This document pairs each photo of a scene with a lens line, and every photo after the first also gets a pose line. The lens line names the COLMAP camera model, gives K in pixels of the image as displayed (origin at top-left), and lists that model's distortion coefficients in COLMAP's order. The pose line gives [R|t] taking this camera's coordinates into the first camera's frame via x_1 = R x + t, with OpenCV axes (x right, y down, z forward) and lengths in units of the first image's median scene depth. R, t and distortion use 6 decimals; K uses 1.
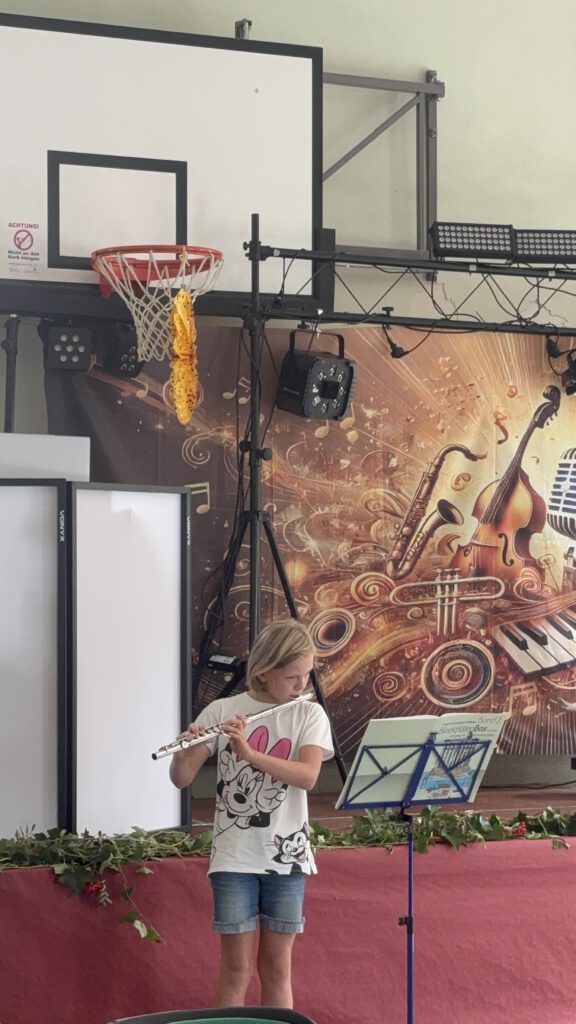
lens RADIAL K [[2479.4, 0, 288.0], [0, 2479.4, 512.0], [0, 0, 1]] dist [0.232438, -0.284215]
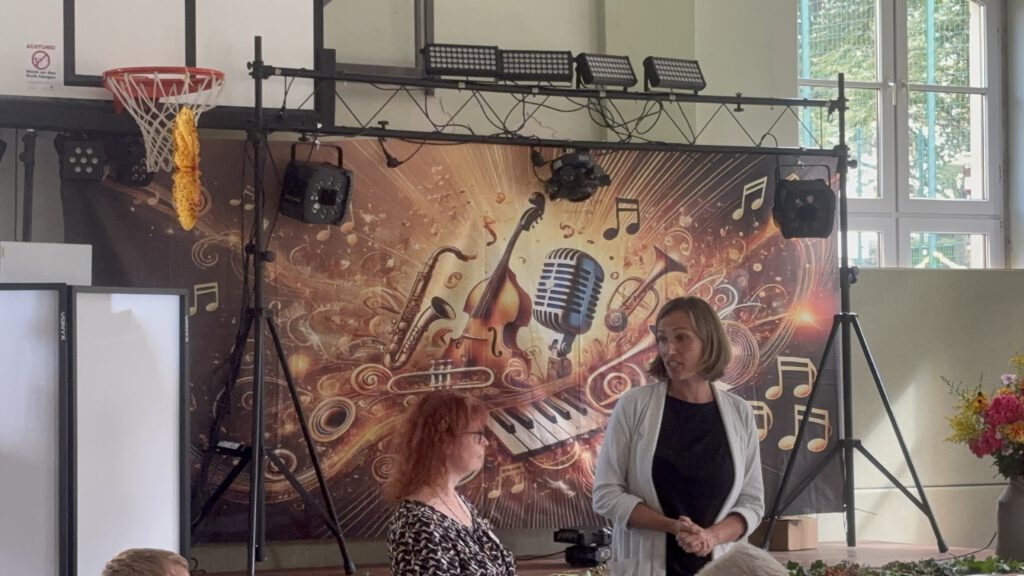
lens RADIAL K [[2442.8, 0, 504.2], [0, 2442.8, 293.1], [0, 0, 1]] dist [0.253352, -0.577223]
pose [[0.998976, -0.004346, 0.045026, 0.044152], [0.004384, 0.999990, -0.000753, -0.005712], [-0.045022, 0.000950, 0.998986, -0.078003]]
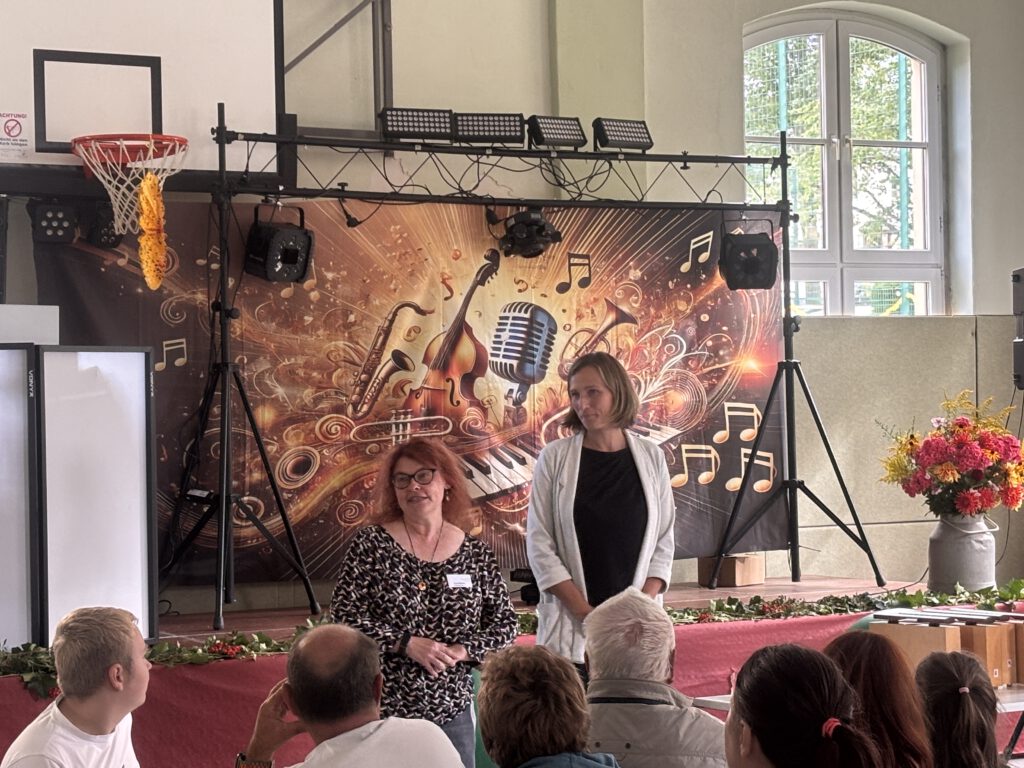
lens RADIAL K [[2375.4, 0, 511.6], [0, 2375.4, 387.8], [0, 0, 1]] dist [0.269680, -0.972168]
pose [[0.998753, -0.015358, 0.047506, 0.063729], [0.014308, 0.999648, 0.022363, -0.011353], [-0.047832, -0.021655, 0.998621, -0.103258]]
